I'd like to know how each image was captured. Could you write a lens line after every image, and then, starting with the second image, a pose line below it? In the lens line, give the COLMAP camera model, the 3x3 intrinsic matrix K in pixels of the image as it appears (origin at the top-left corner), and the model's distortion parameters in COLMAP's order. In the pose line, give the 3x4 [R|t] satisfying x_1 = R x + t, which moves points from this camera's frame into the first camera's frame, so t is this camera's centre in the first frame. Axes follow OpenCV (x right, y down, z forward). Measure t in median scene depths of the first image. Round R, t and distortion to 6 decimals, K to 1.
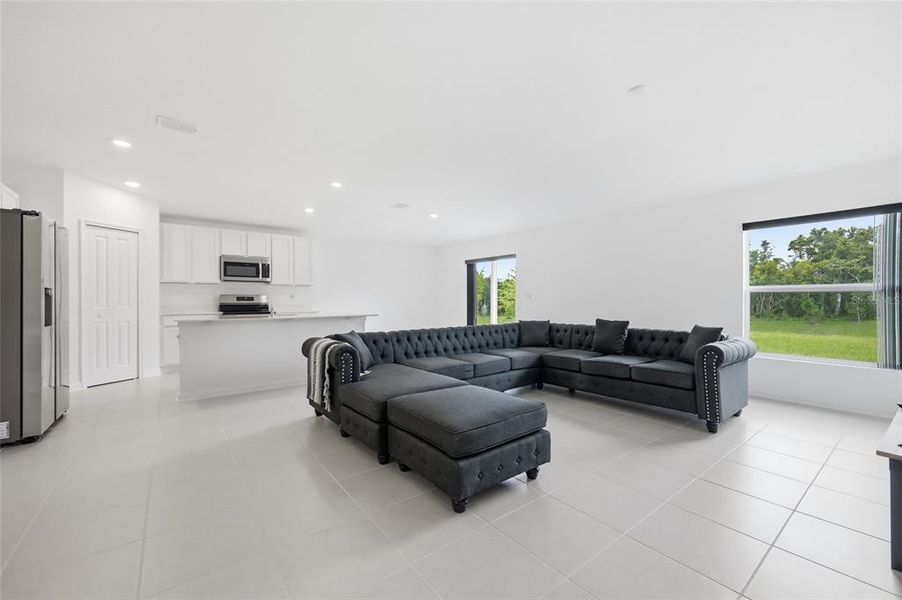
lens RADIAL K [[364.8, 0, 451.0], [0, 364.8, 300.0], [0, 0, 1]] dist [-0.003086, -0.000436]
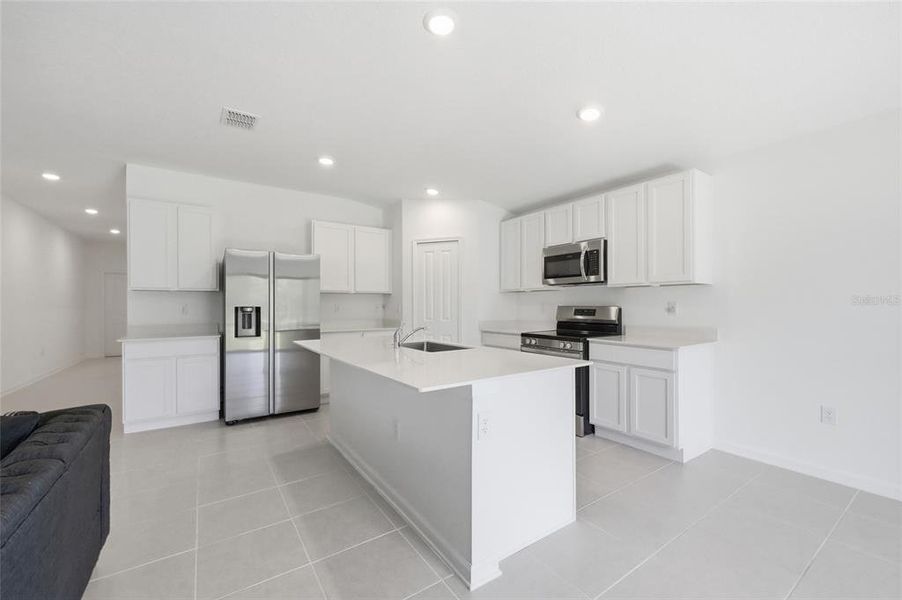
lens RADIAL K [[383.5, 0, 451.6], [0, 383.5, 308.9], [0, 0, 1]] dist [0.003958, 0.000205]
pose [[-0.082868, 0.021340, -0.996332, 0.095862], [0.010170, 0.999737, 0.020567, -0.025799], [0.996509, -0.008428, -0.083063, 0.881561]]
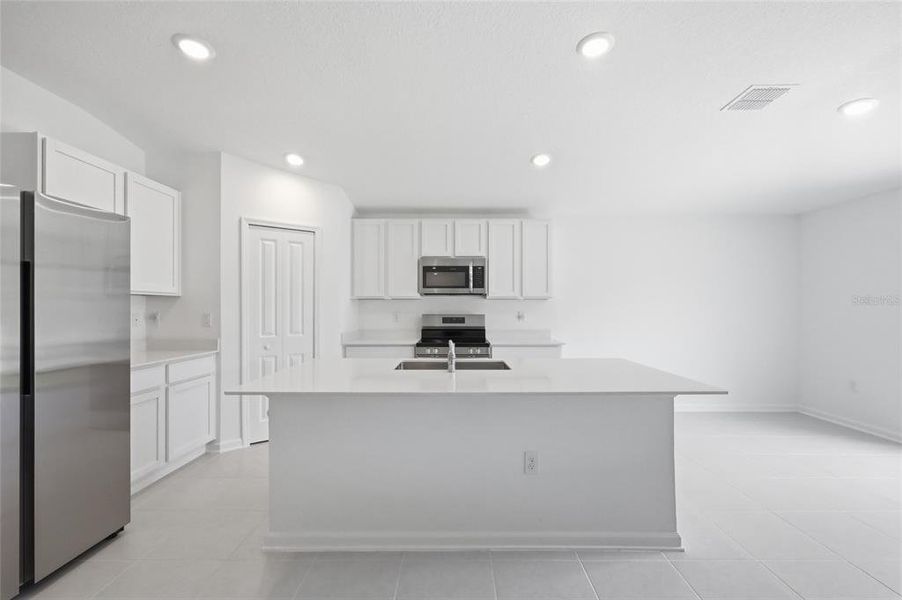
lens RADIAL K [[383.5, 0, 451.6], [0, 383.5, 308.9], [0, 0, 1]] dist [0.003958, 0.000205]
pose [[0.801706, -0.001320, -0.597717, -0.154082], [0.001211, 0.999999, -0.000585, -0.025511], [0.597717, -0.000255, 0.801707, 0.457988]]
